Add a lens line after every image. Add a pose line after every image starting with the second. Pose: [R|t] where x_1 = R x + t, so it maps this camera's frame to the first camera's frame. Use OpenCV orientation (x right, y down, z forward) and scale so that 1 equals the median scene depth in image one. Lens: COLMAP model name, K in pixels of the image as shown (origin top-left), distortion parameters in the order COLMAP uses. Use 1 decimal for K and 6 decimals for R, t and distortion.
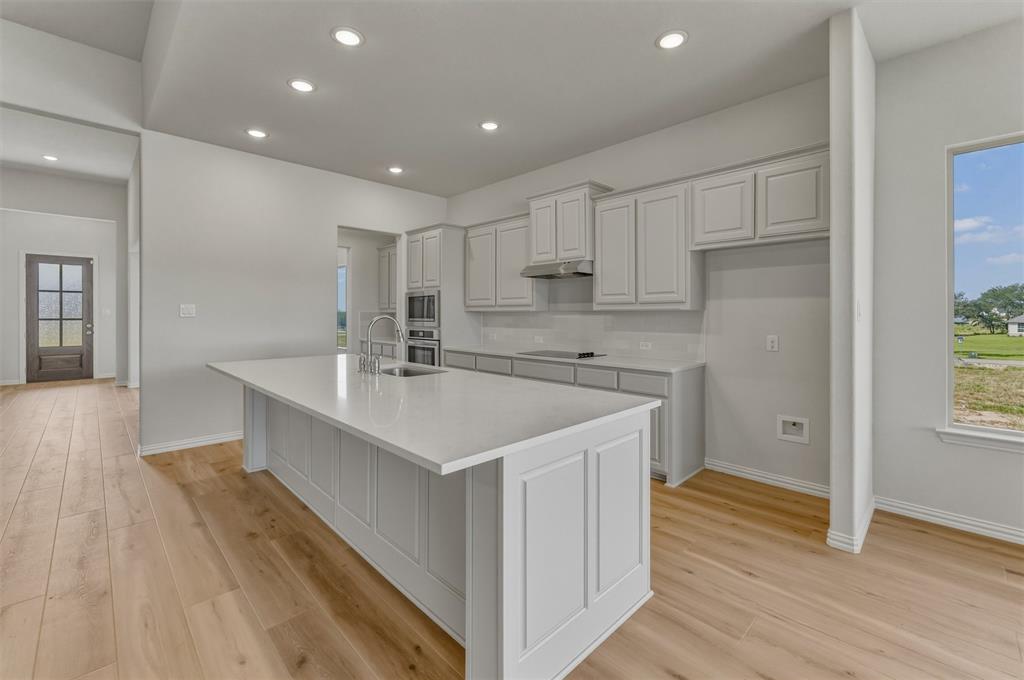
lens RADIAL K [[434.6, 0, 514.0], [0, 434.6, 314.7], [0, 0, 1]] dist [0.001708, 0.000175]
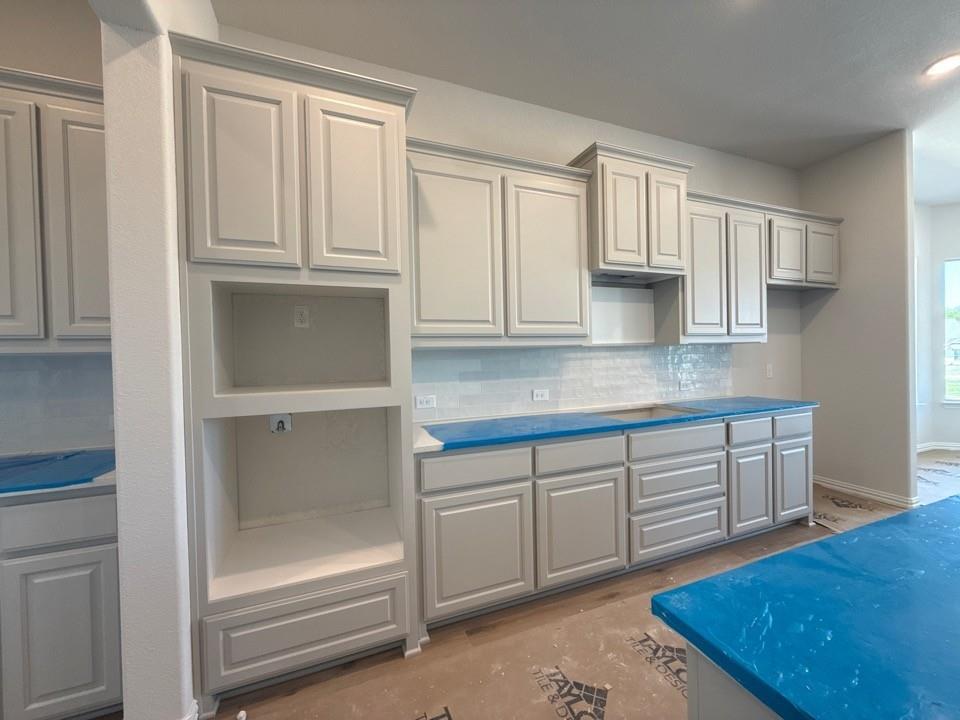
lens RADIAL K [[385.3, 0, 480.6], [0, 385.3, 354.2], [0, 0, 1]] dist [-0.001023, -0.000218]
pose [[0.381220, -0.010390, 0.924426, -0.456274], [0.021289, 0.999770, 0.002458, -0.001772], [-0.924239, 0.018744, 0.381354, 0.881343]]
